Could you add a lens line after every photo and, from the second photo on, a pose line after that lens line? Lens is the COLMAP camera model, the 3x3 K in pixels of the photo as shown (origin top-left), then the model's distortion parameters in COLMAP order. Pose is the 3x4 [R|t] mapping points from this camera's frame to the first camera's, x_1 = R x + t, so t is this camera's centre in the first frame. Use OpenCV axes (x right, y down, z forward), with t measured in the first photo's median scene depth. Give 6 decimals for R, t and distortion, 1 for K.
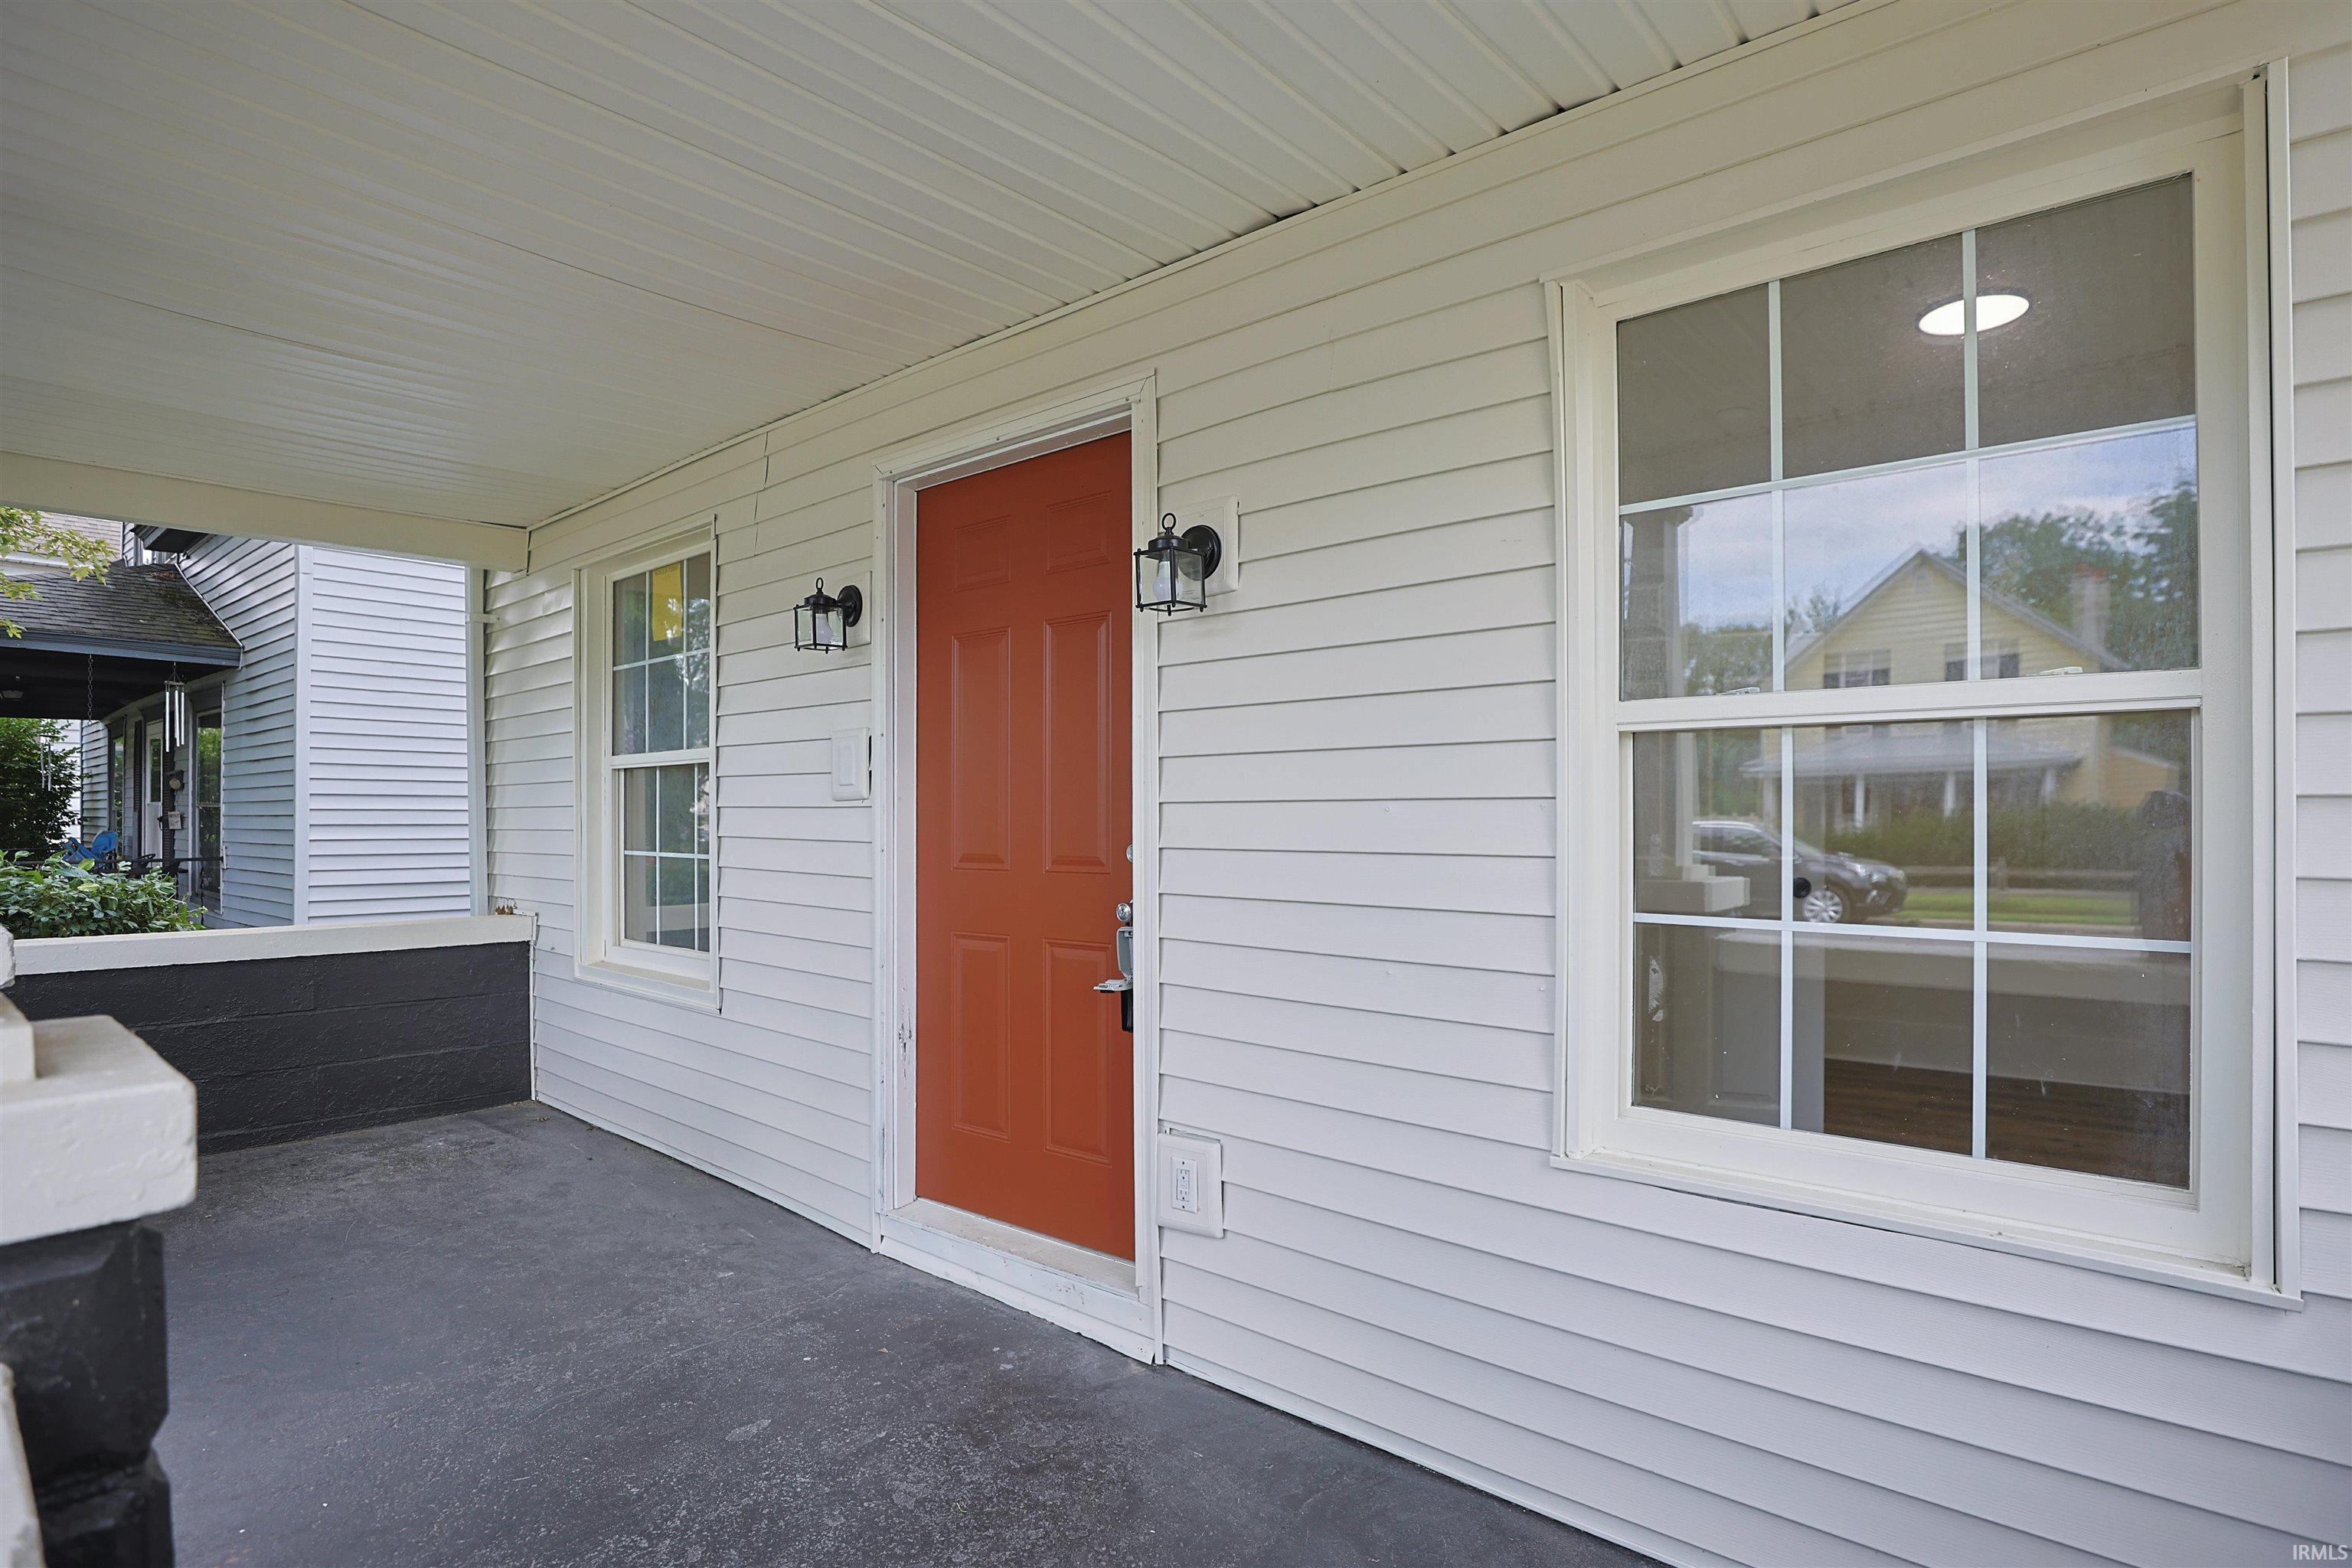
lens RADIAL K [[1212.9, 0, 1192.4], [0, 1212.9, 796.1], [0, 0, 1]] dist [-0.018460, 0.000753]
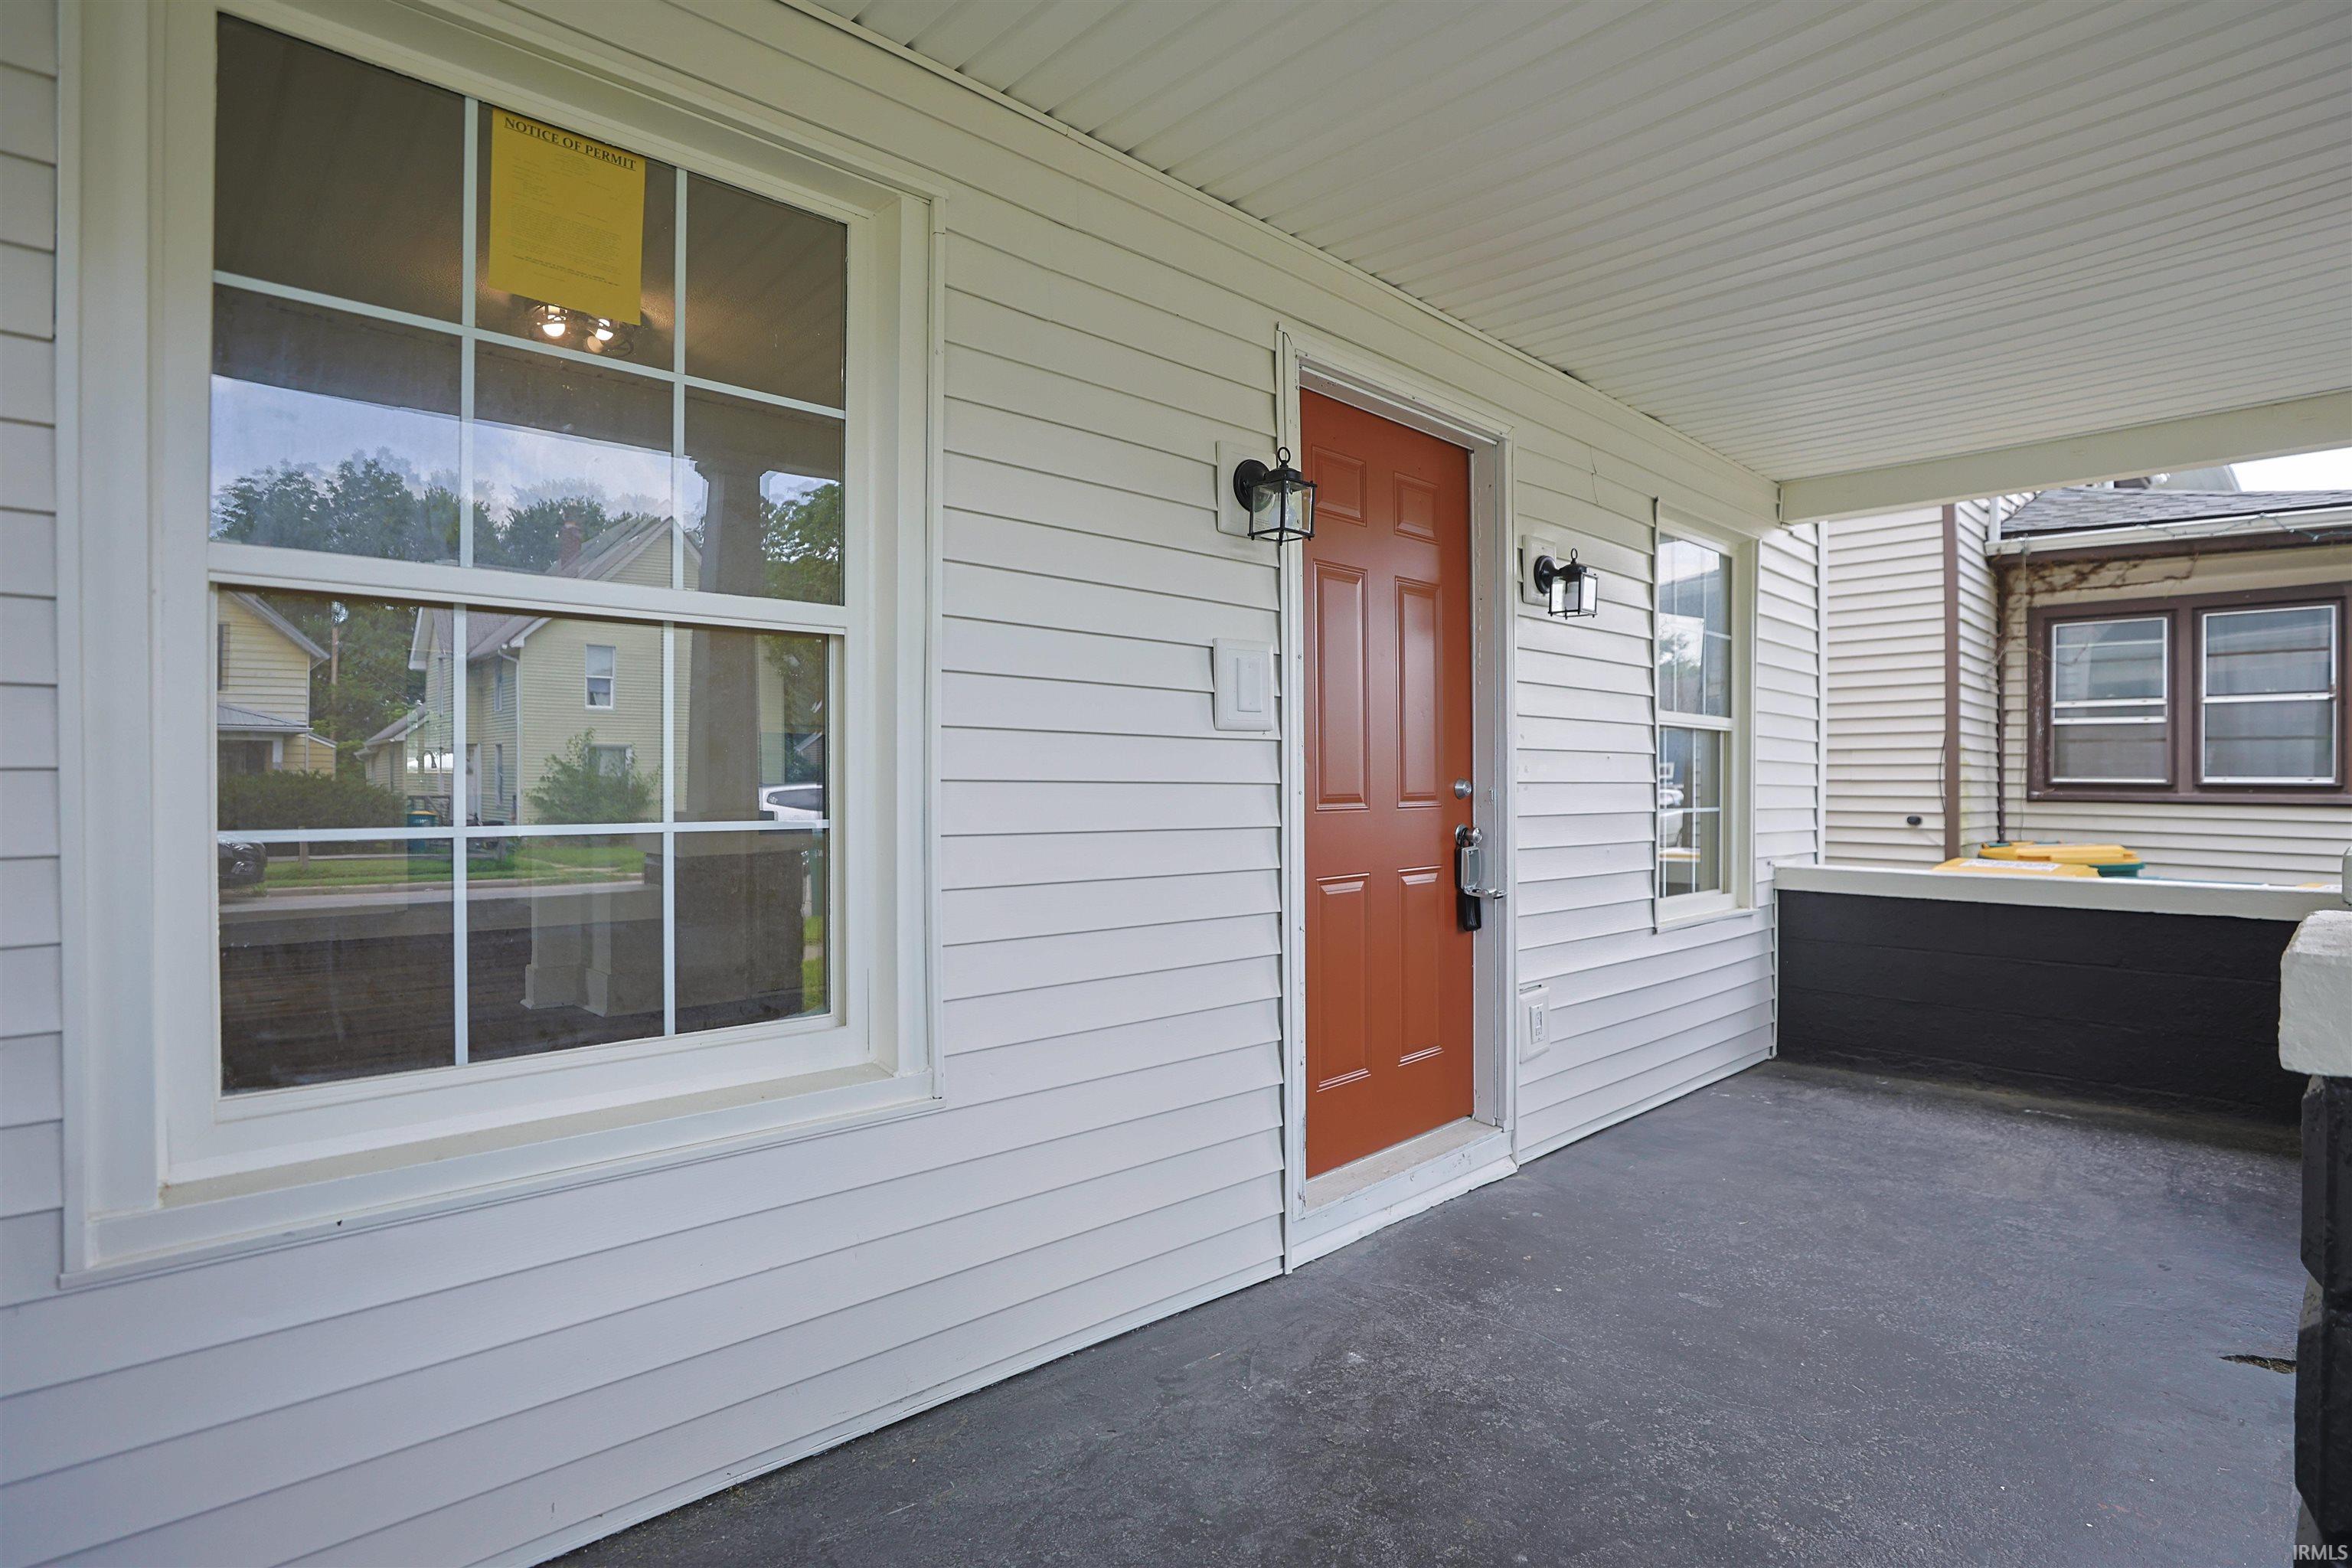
lens RADIAL K [[1140.5, 0, 1197.4], [0, 1140.5, 777.0], [0, 0, 1]] dist [-0.018343, 0.014668]
pose [[0.095944, 0.006645, 0.995365, -1.144607], [-0.014045, 0.999887, -0.005321, 0.041209], [-0.995288, -0.013469, 0.096026, 1.072280]]
